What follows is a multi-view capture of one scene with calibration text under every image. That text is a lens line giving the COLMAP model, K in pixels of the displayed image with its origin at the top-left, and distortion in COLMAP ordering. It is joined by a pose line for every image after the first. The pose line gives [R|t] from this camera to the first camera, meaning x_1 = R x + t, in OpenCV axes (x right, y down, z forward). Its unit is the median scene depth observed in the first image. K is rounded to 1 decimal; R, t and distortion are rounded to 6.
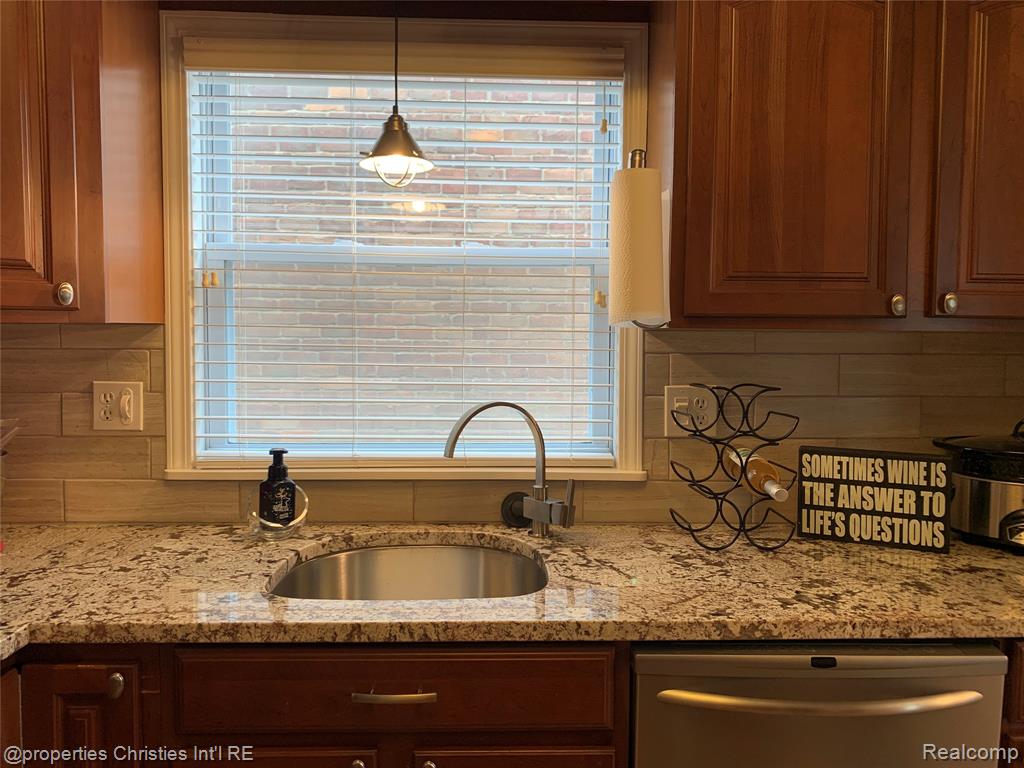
lens RADIAL K [[771.6, 0, 519.2], [0, 771.6, 383.4], [0, 0, 1]] dist [0.018288, -0.037159]
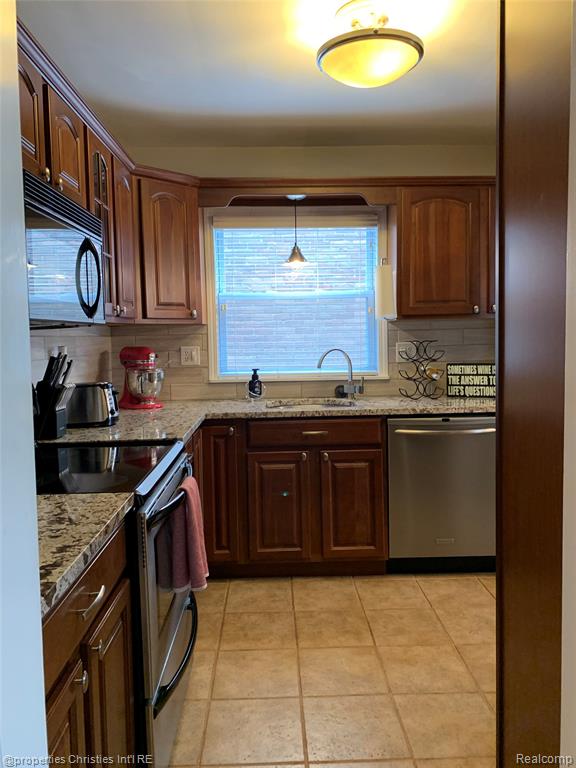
lens RADIAL K [[578.7, 0, 282.9], [0, 578.7, 382.2], [0, 0, 1]] dist [0.018288, -0.037159]
pose [[0.999428, -0.026994, -0.020367, -0.176418], [0.027223, 0.999569, 0.011024, 0.115321], [0.020061, -0.011572, 0.999732, -1.077565]]
